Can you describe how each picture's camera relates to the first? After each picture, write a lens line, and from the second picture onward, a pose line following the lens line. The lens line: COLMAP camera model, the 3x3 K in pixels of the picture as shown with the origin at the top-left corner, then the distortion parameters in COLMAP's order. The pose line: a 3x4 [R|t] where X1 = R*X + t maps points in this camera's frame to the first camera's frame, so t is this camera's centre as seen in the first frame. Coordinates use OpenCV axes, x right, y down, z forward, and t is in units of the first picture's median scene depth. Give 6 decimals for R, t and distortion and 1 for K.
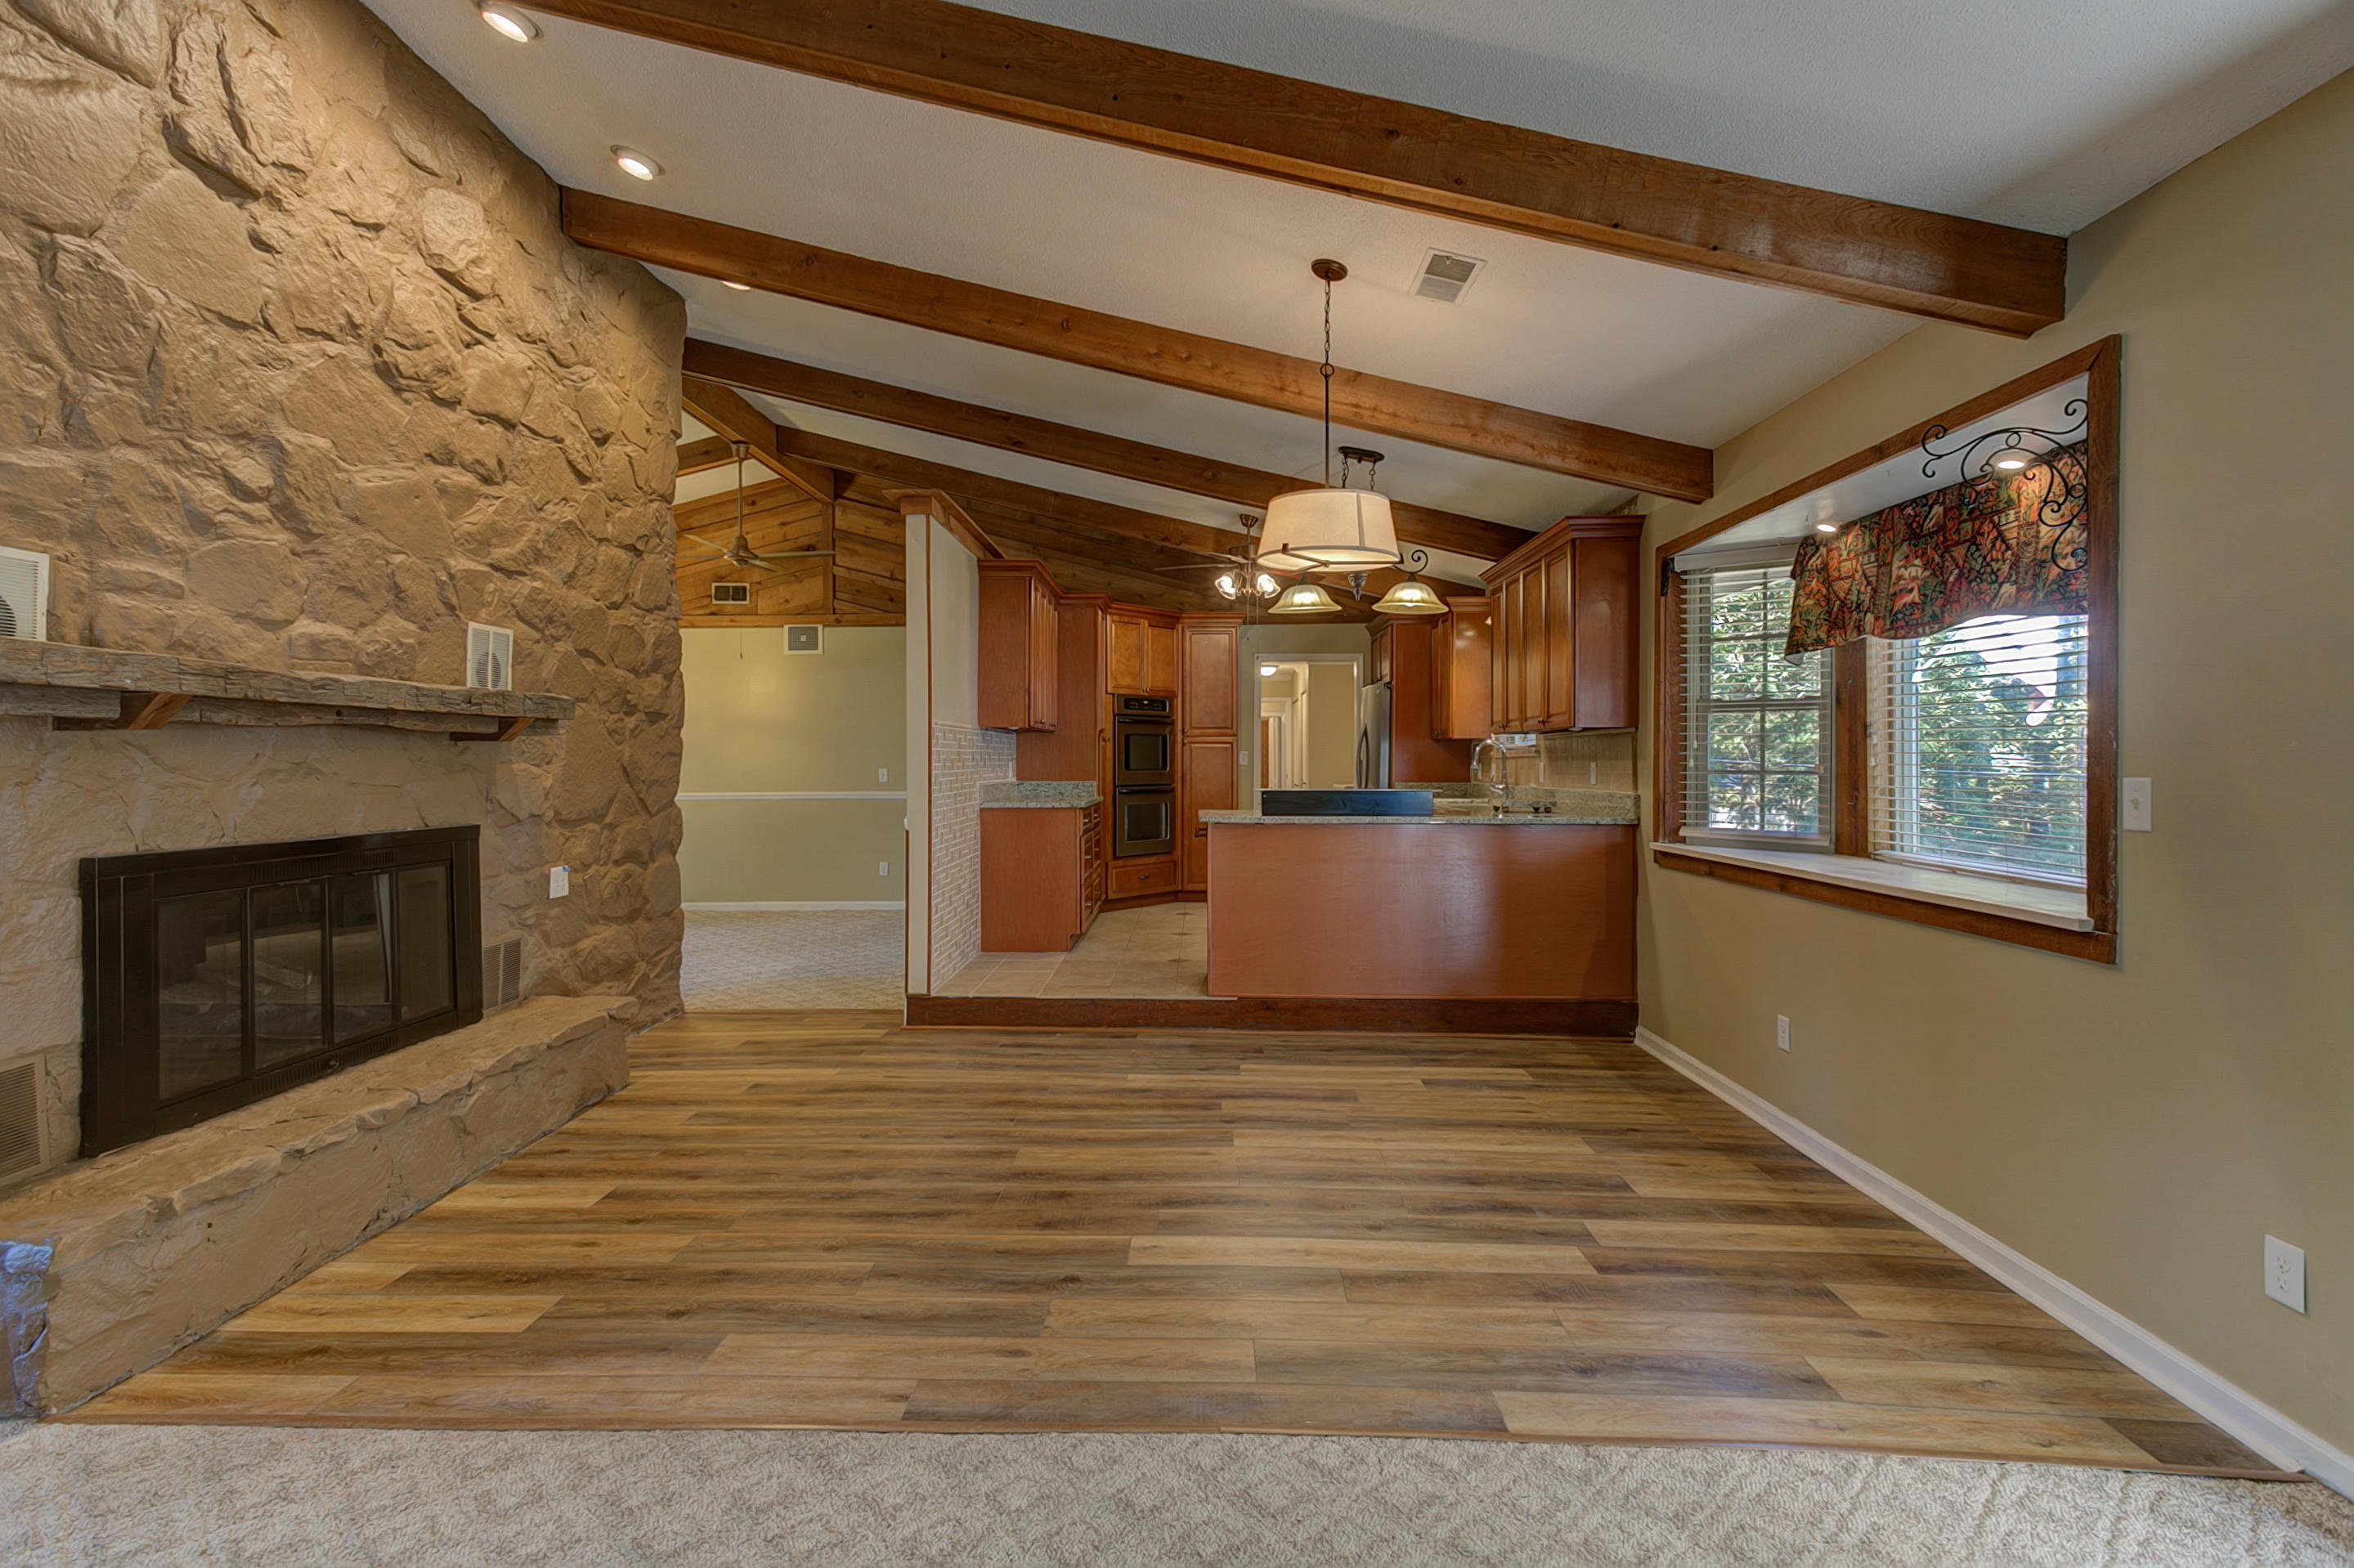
lens RADIAL K [[1107.0, 0, 1160.5], [0, 1107.0, 767.8], [0, 0, 1]] dist [0.015166, 0.003177]
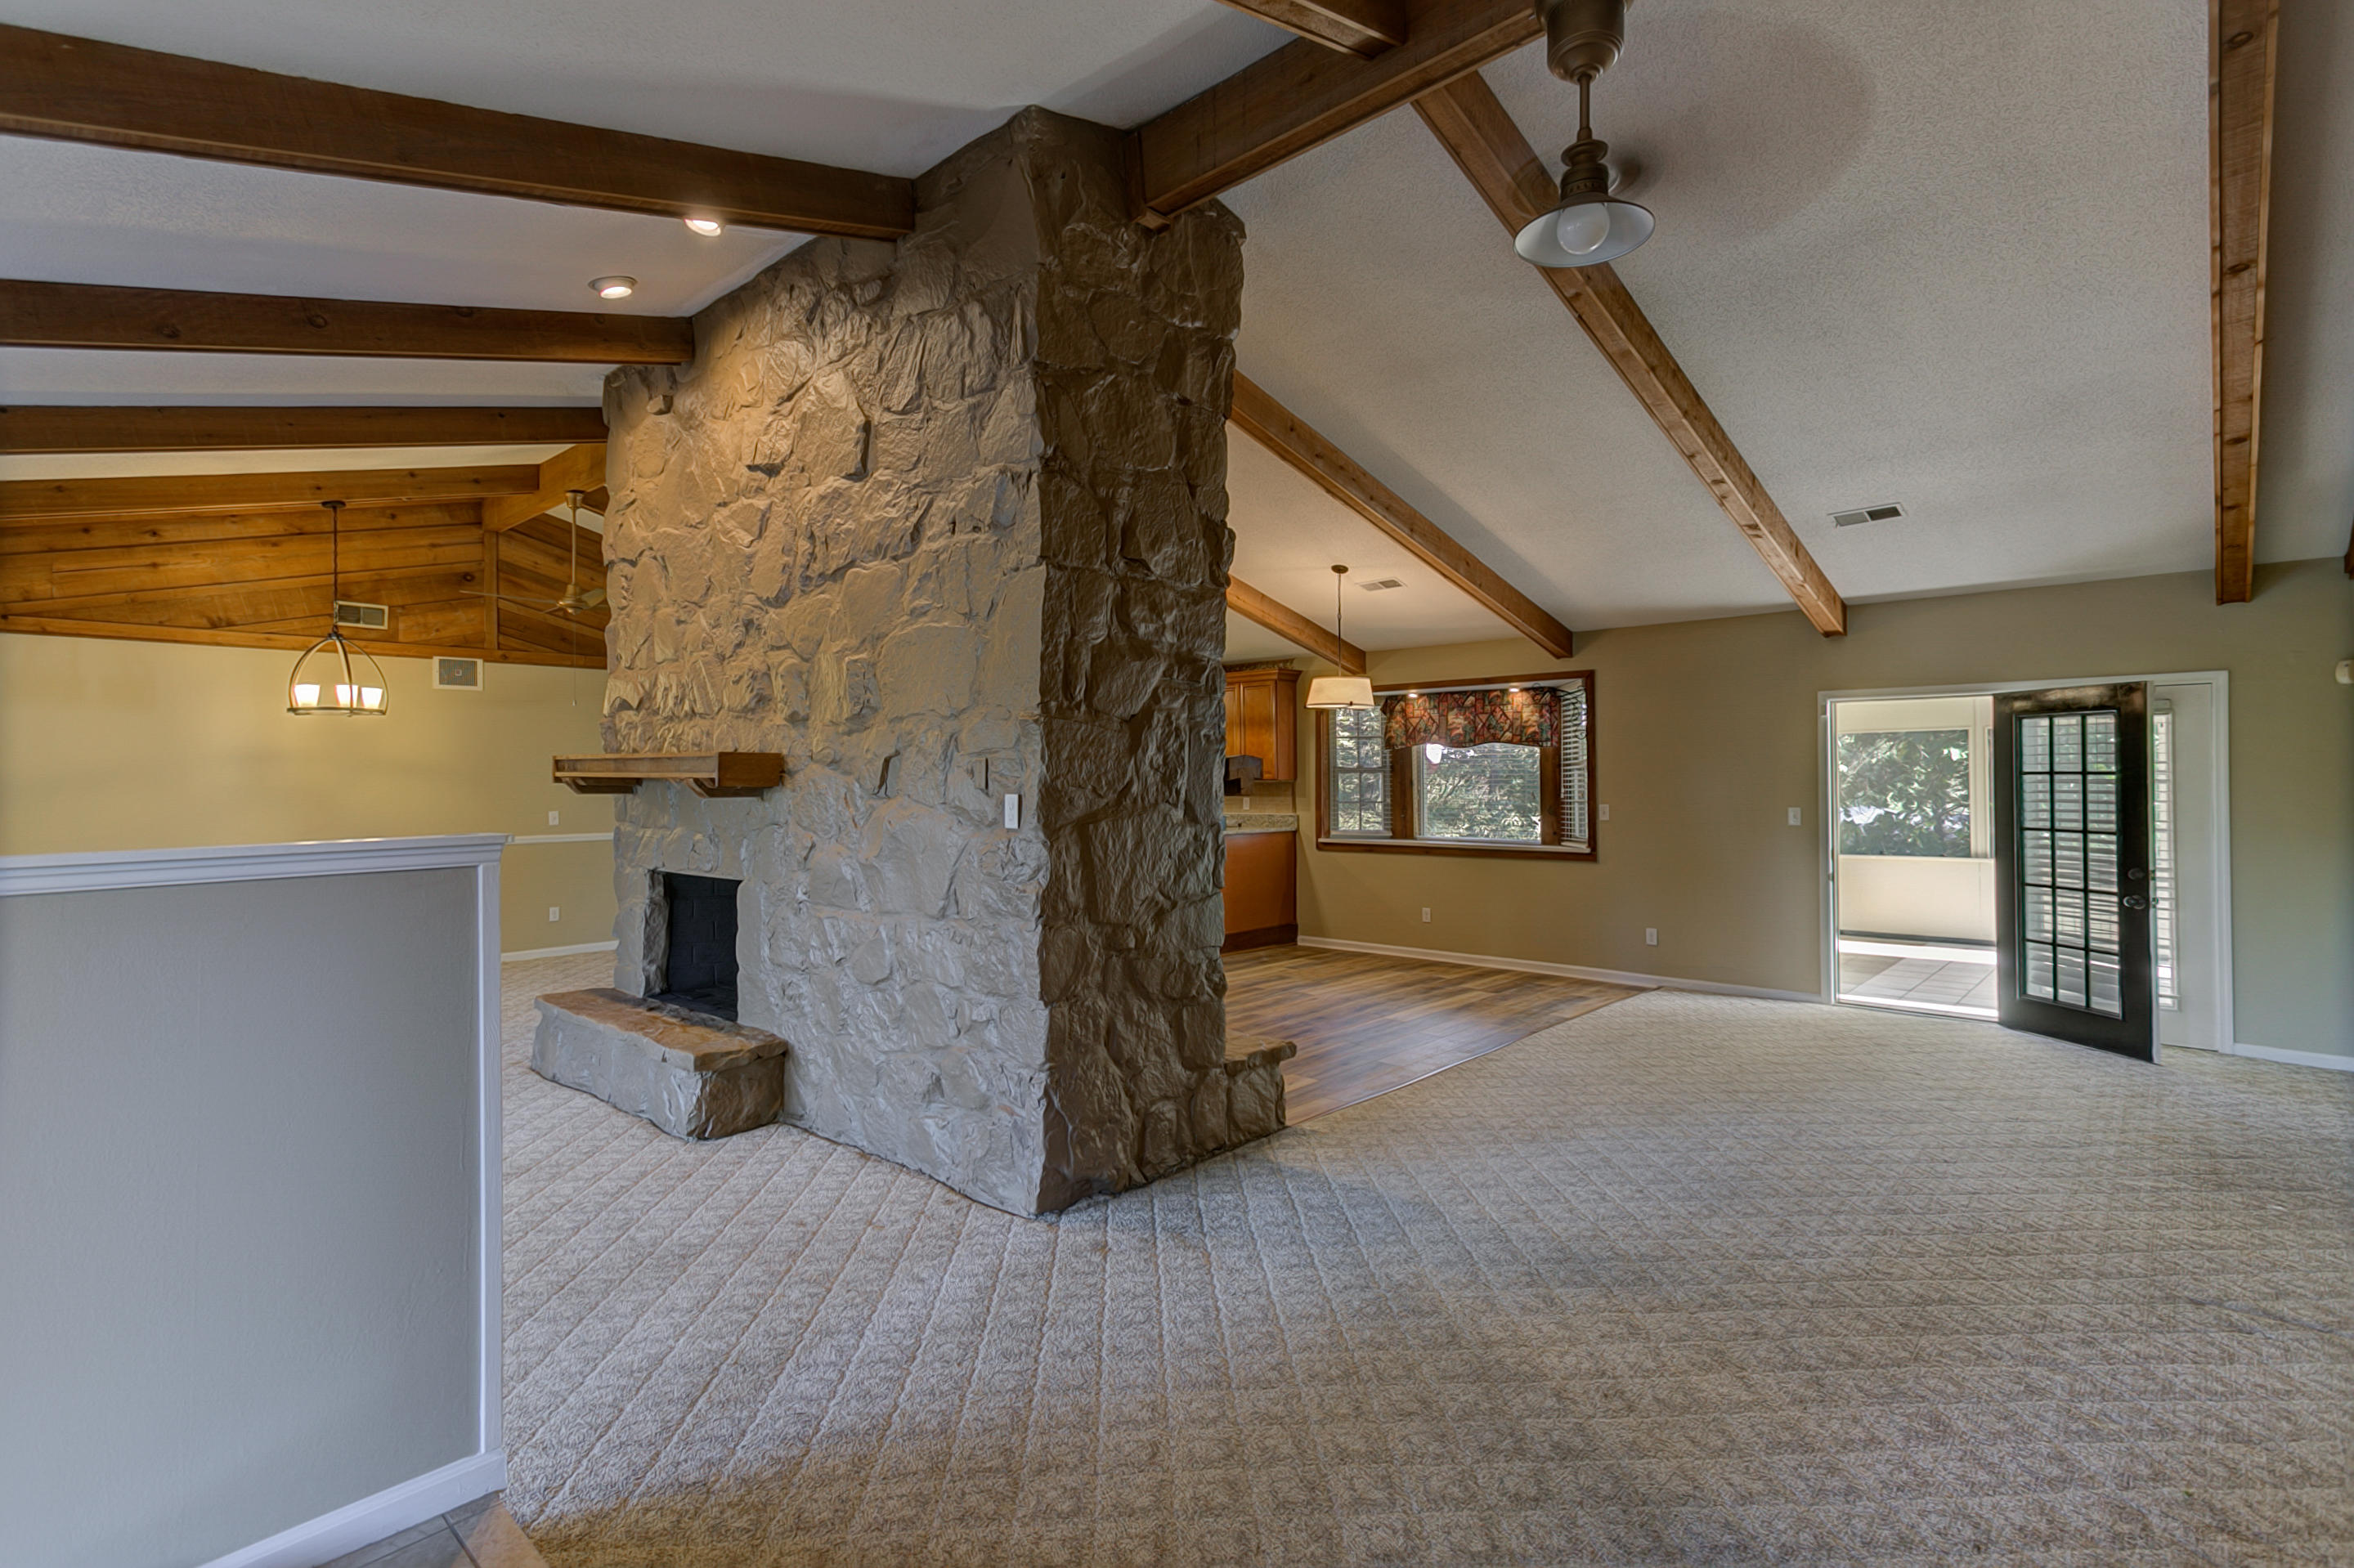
lens RADIAL K [[1107.0, 0, 1160.5], [0, 1107.0, 767.8], [0, 0, 1]] dist [0.015166, 0.003177]
pose [[0.661202, 0.003834, 0.750198, -1.679816], [0.011516, 0.999817, -0.015260, -0.044496], [-0.750119, 0.018729, 0.661037, -0.128899]]
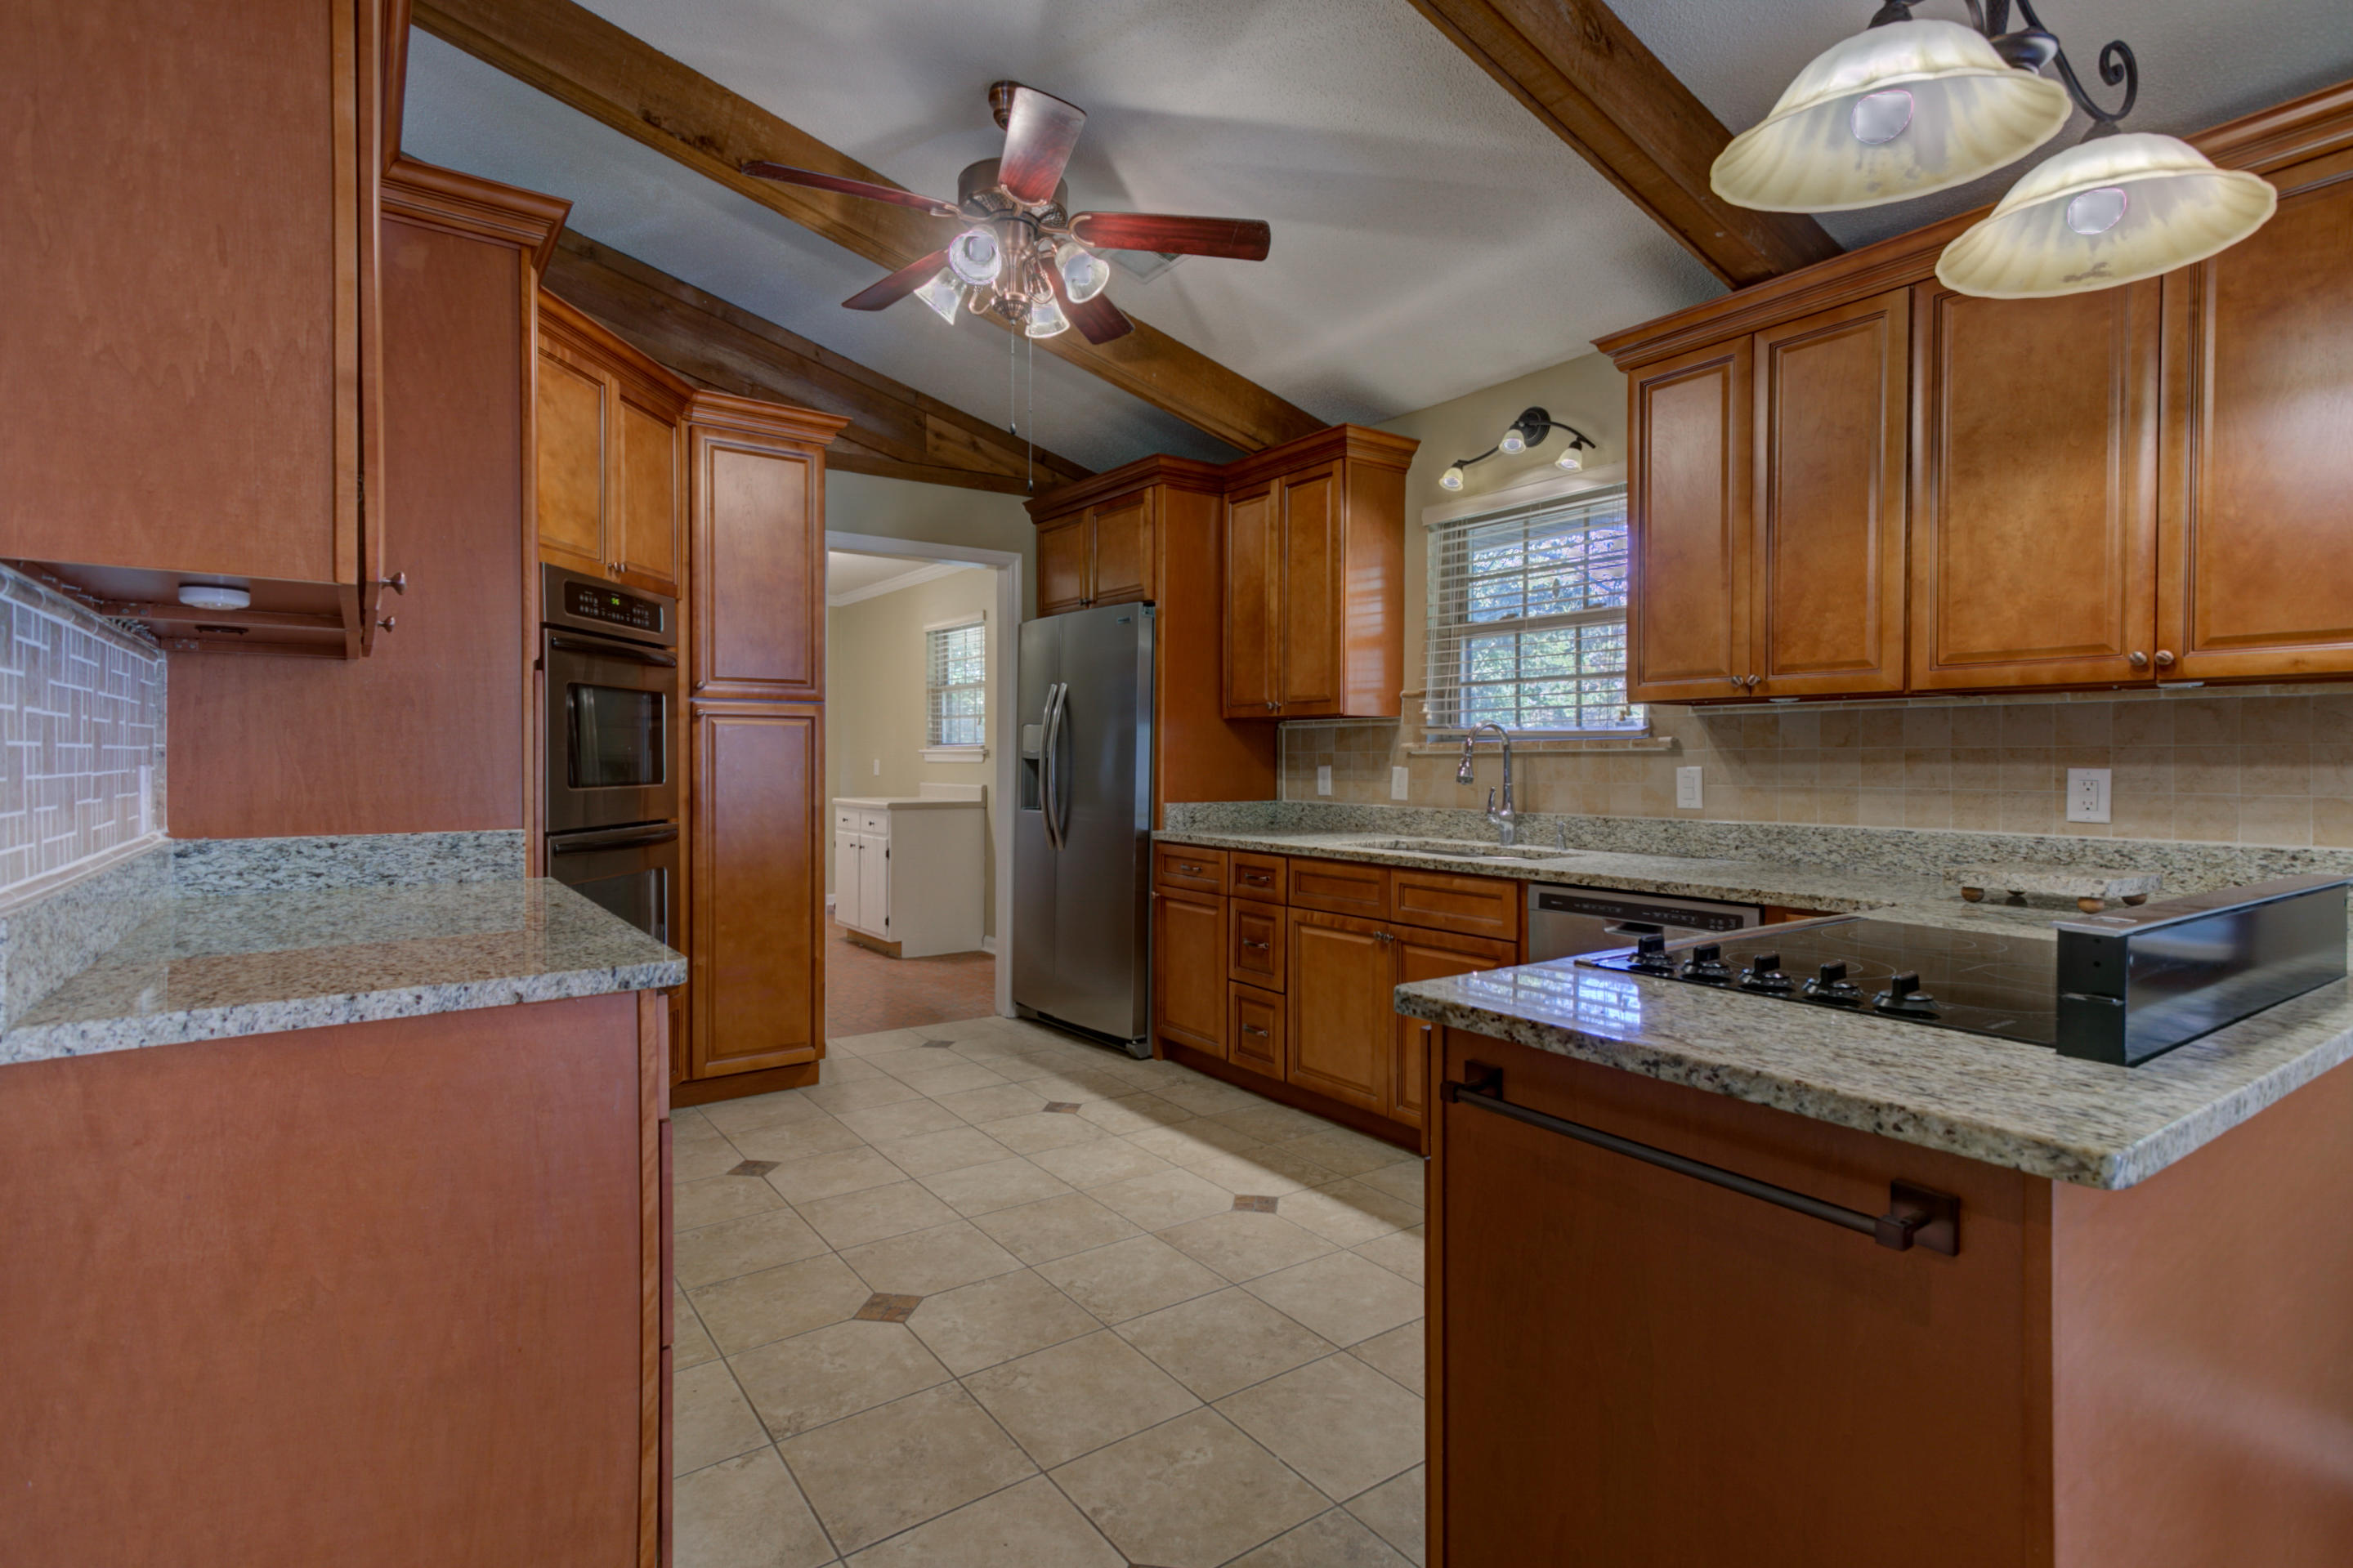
lens RADIAL K [[1152.2, 0, 1174.9], [0, 1152.2, 761.0], [0, 0, 1]] dist [0.006220, 0.001156]
pose [[0.792144, 0.000213, 0.610334, -0.235377], [0.001047, 0.999998, -0.001707, -0.012812], [-0.610333, 0.001991, 0.792143, 1.378896]]
